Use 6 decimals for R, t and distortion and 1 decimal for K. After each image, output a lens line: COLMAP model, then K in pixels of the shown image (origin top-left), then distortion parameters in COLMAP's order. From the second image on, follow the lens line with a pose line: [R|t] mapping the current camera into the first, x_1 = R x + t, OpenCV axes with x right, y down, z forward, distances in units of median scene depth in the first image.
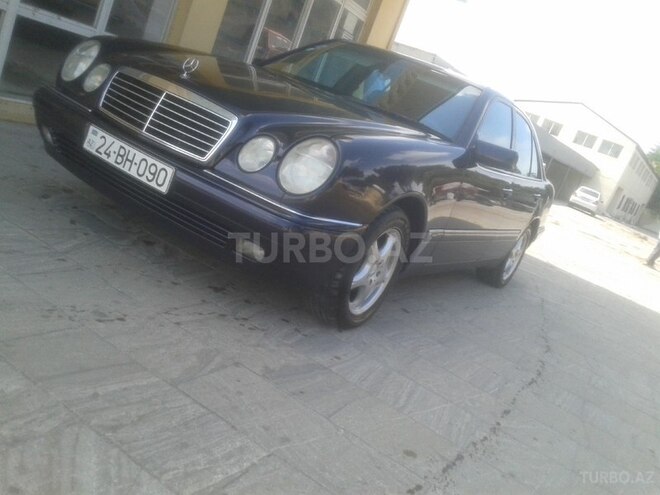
lens RADIAL K [[607.7, 0, 330.0], [0, 607.7, 247.5], [0, 0, 1]] dist [0.111669, -0.267166]
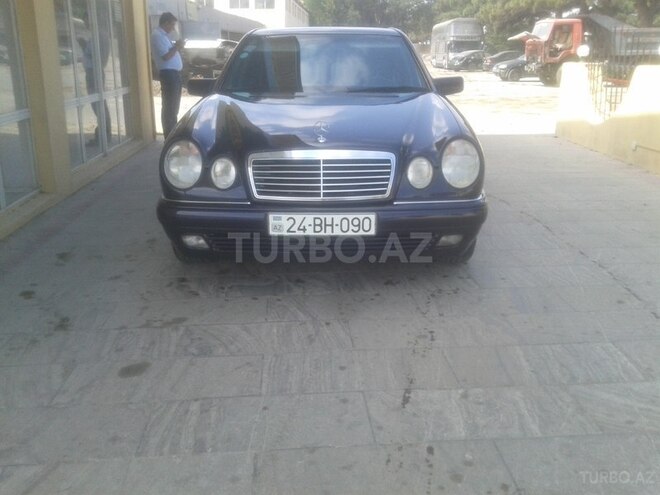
lens RADIAL K [[607.7, 0, 330.0], [0, 607.7, 247.5], [0, 0, 1]] dist [0.111669, -0.267166]
pose [[0.793297, -0.490202, 0.361084, -0.784591], [0.420871, 0.870082, 0.256563, -0.412217], [-0.439941, -0.051561, 0.896545, -0.068095]]
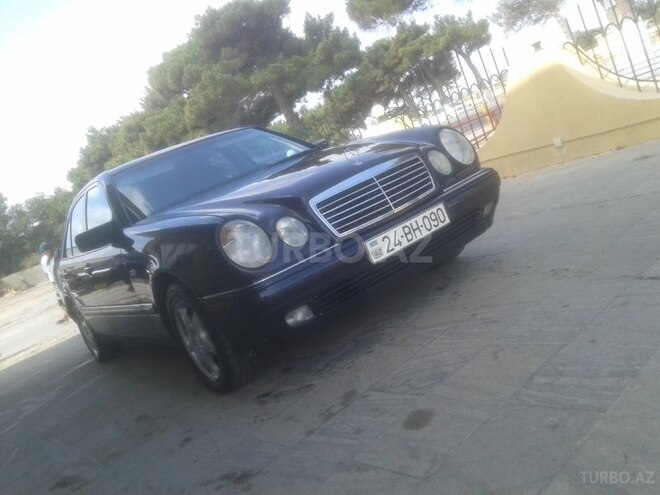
lens RADIAL K [[607.7, 0, 330.0], [0, 607.7, 247.5], [0, 0, 1]] dist [0.111669, -0.267166]
pose [[0.214898, -0.586880, 0.780635, -1.303995], [0.669822, 0.670263, 0.319510, -0.606169], [-0.710745, 0.454224, 0.537143, 0.515182]]
